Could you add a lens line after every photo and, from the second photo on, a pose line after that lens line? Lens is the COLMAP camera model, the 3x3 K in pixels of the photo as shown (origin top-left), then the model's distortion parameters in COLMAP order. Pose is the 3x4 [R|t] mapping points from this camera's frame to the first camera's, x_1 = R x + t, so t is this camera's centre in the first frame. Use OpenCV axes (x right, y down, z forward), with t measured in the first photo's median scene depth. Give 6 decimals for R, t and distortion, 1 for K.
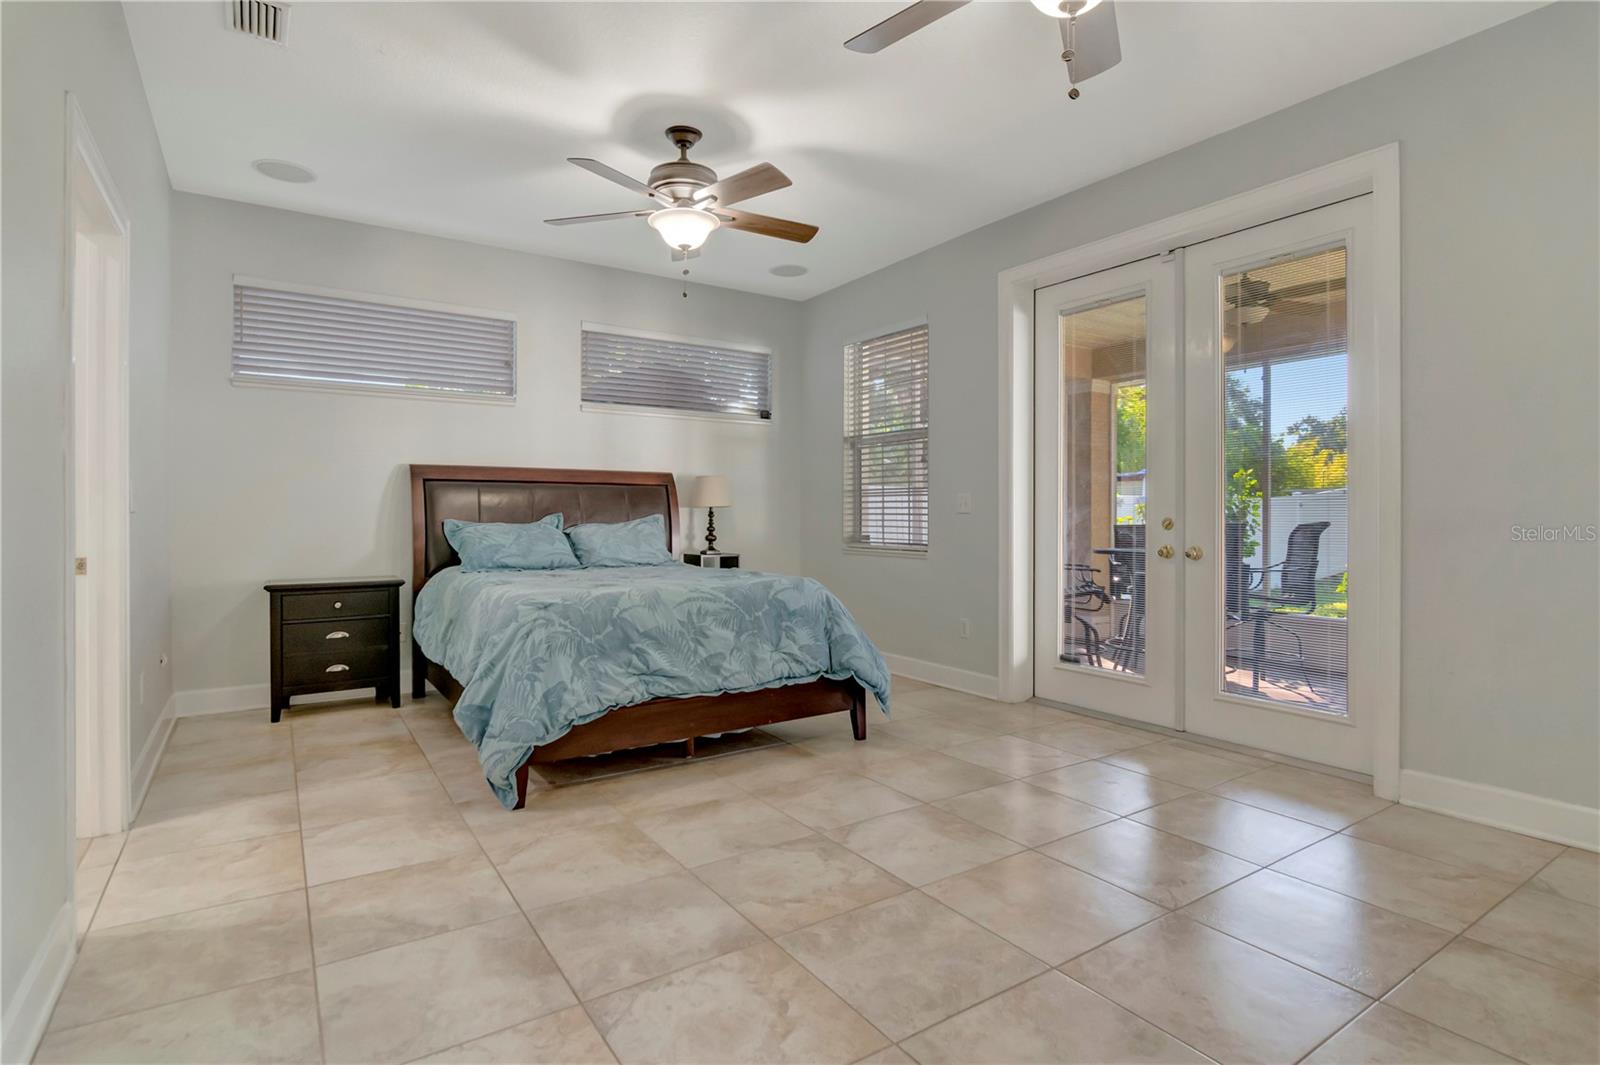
lens RADIAL K [[804.5, 0, 802.2], [0, 804.5, 513.0], [0, 0, 1]] dist [0.000876, -0.002299]
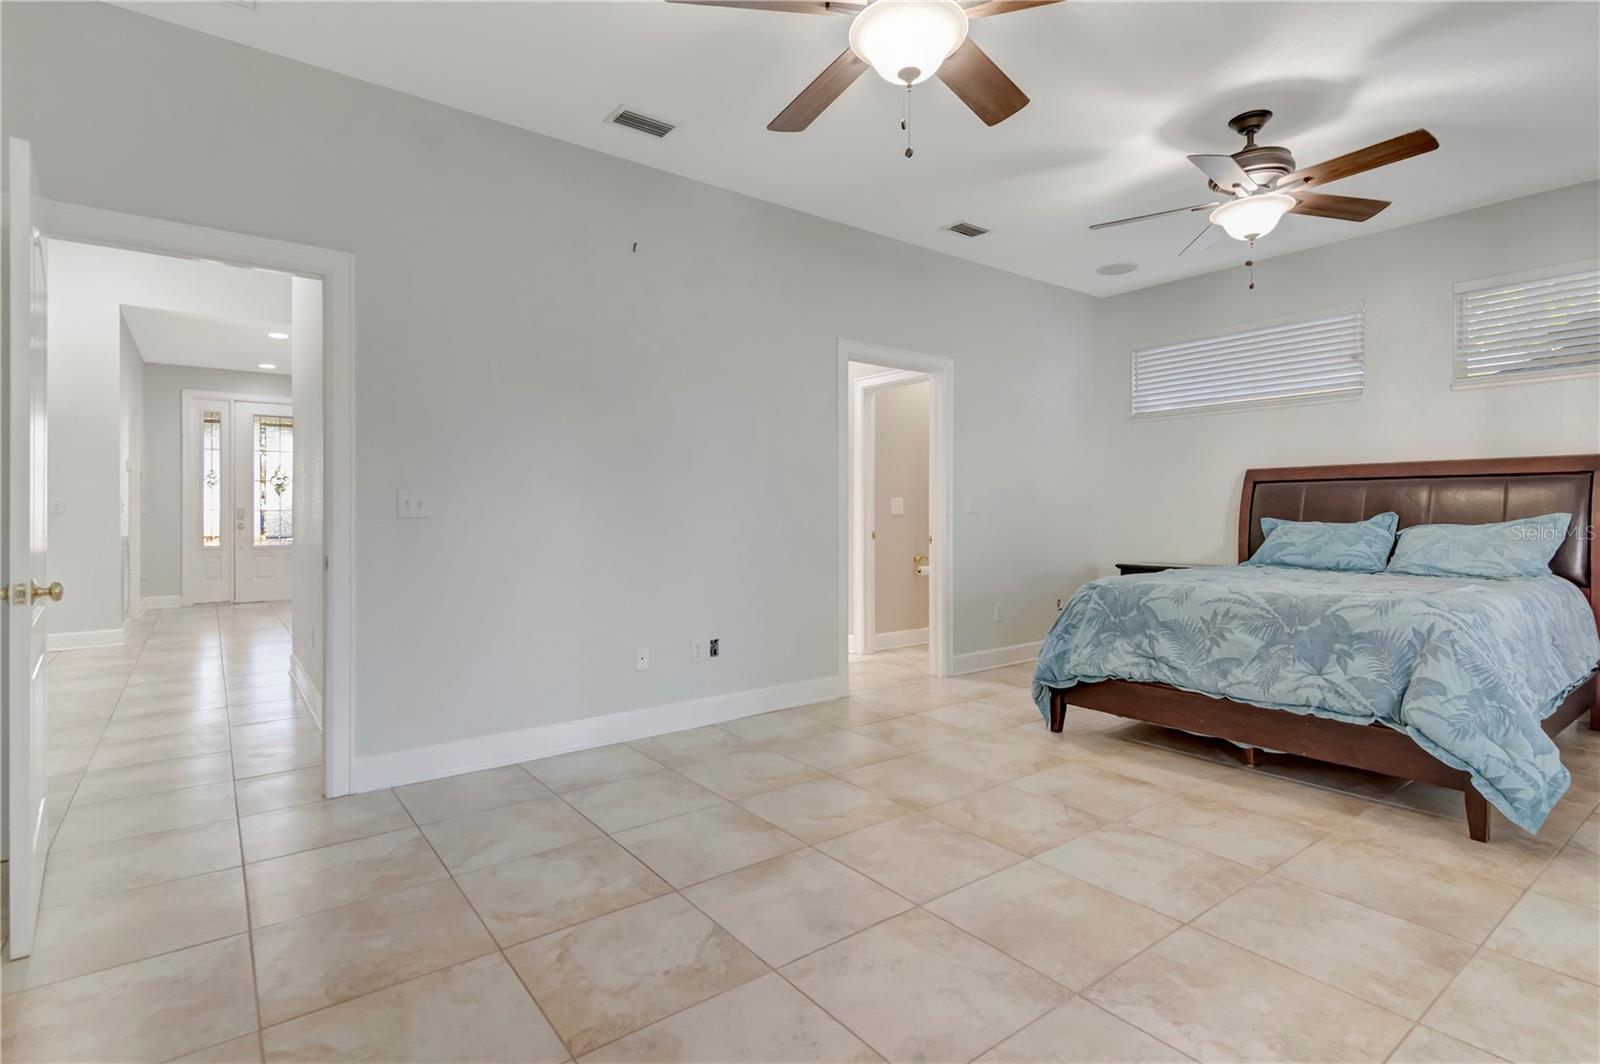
lens RADIAL K [[780.9, 0, 804.1], [0, 780.9, 518.5], [0, 0, 1]] dist [-0.002502, -0.005880]
pose [[0.060258, 0.007462, -0.998155, 0.798320], [0.000673, 0.999972, 0.007516, -0.000371], [0.998183, -0.001124, 0.060252, 0.432178]]
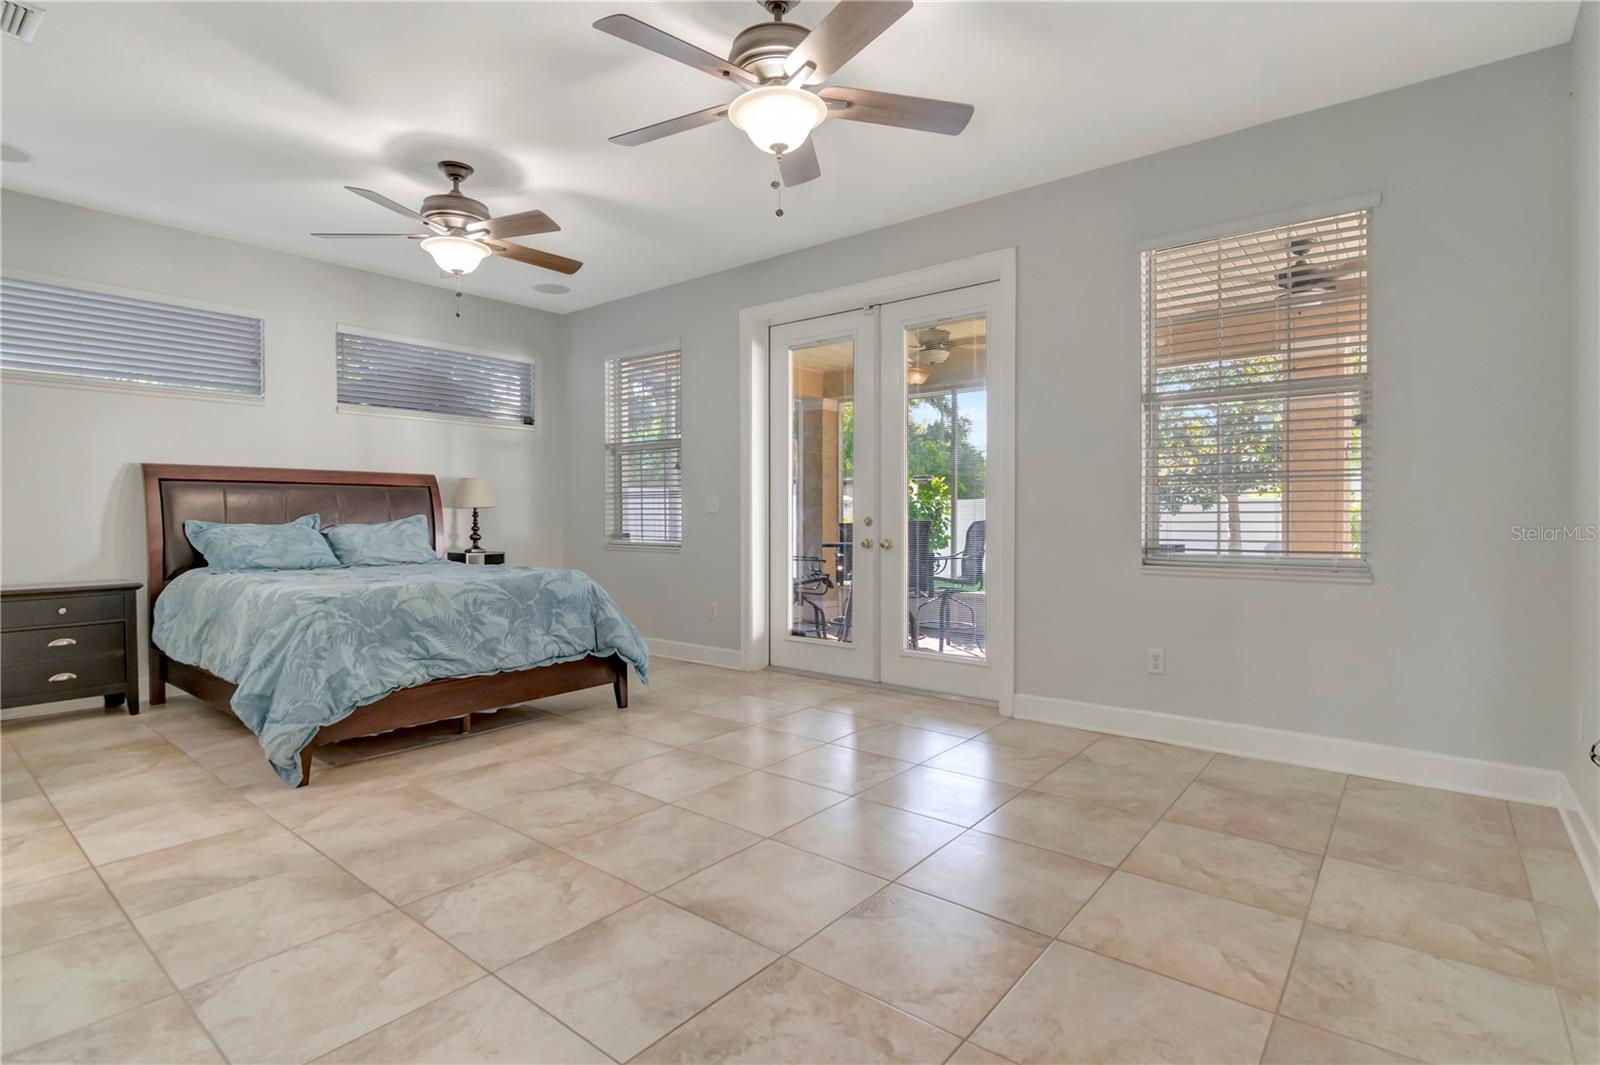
lens RADIAL K [[780.9, 0, 806.0], [0, 780.9, 524.5], [0, 0, 1]] dist [-0.002502, -0.005880]
pose [[0.952990, -0.006017, 0.302943, -0.017911], [0.001448, 0.999882, 0.015302, -0.000825], [-0.302999, -0.014144, 0.952886, -0.174383]]
